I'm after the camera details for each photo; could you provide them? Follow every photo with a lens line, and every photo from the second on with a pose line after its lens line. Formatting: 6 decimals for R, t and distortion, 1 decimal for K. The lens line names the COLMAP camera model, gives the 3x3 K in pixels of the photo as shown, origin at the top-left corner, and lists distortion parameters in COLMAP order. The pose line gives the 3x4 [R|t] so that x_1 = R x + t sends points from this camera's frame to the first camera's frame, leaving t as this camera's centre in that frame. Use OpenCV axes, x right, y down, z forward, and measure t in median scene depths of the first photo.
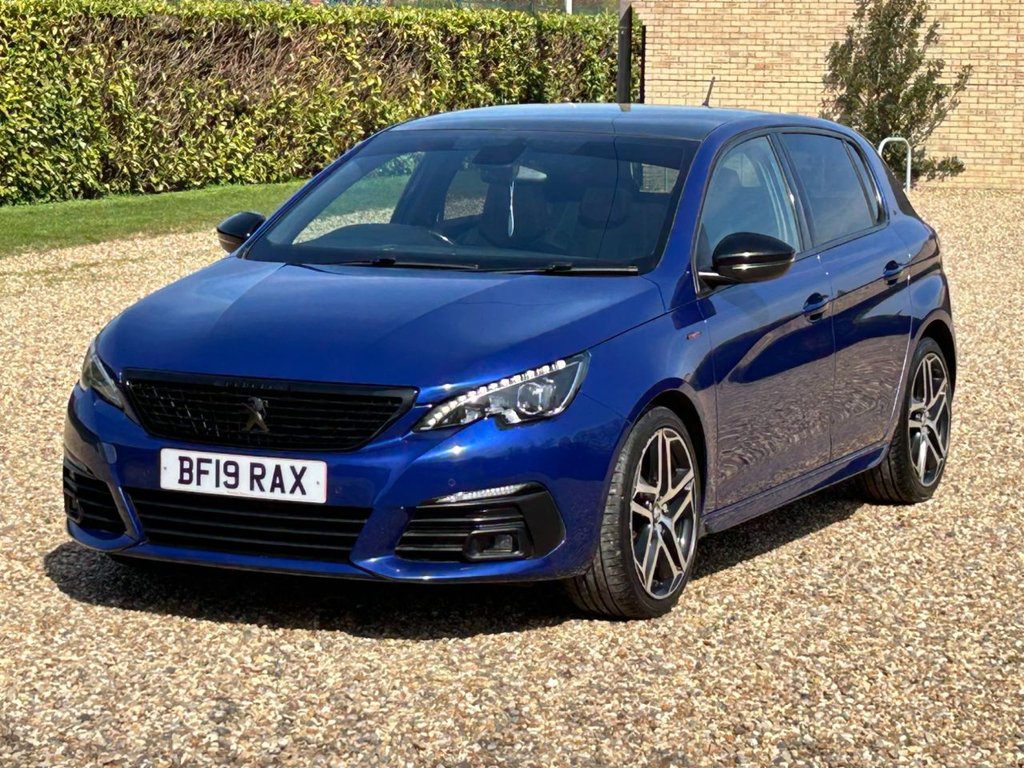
lens RADIAL K [[2704.9, 0, 512.0], [0, 2704.9, 384.0], [0, 0, 1]] dist [0.556855, -0.078658]
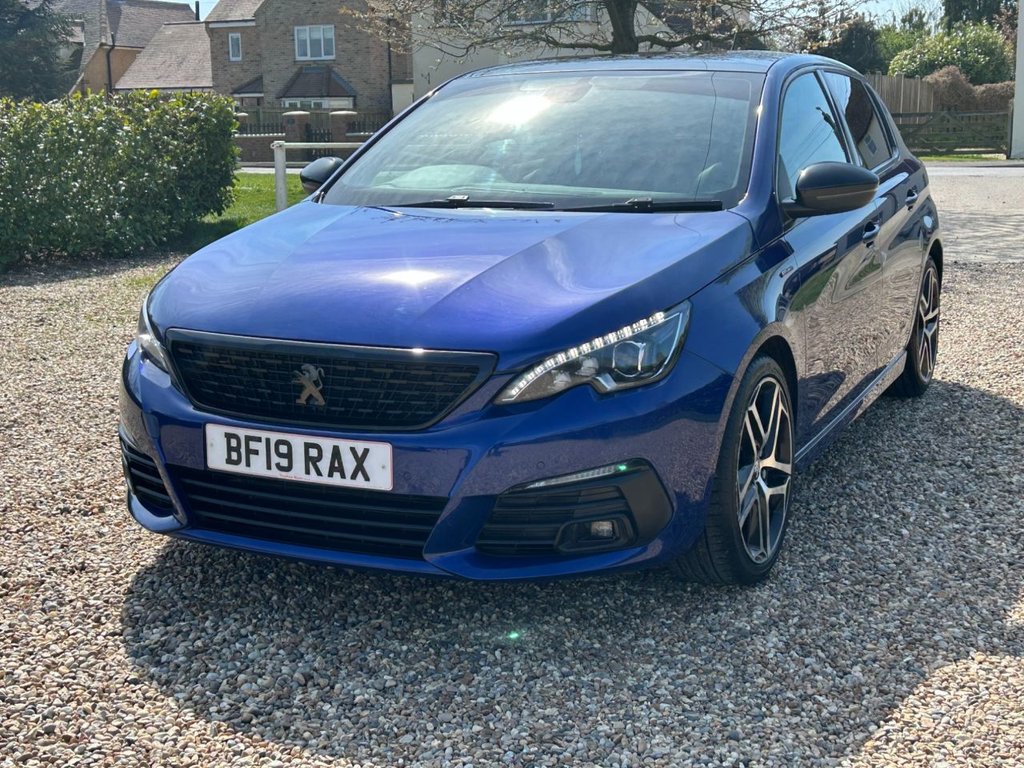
lens RADIAL K [[1459.7, 0, 512.0], [0, 1459.7, 384.0], [0, 0, 1]] dist [0.370647, -1.328702]
pose [[0.999635, -0.018598, -0.019585, -0.021296], [0.020163, 0.996344, 0.083022, -0.026519], [0.017969, -0.083386, 0.996355, 0.538094]]
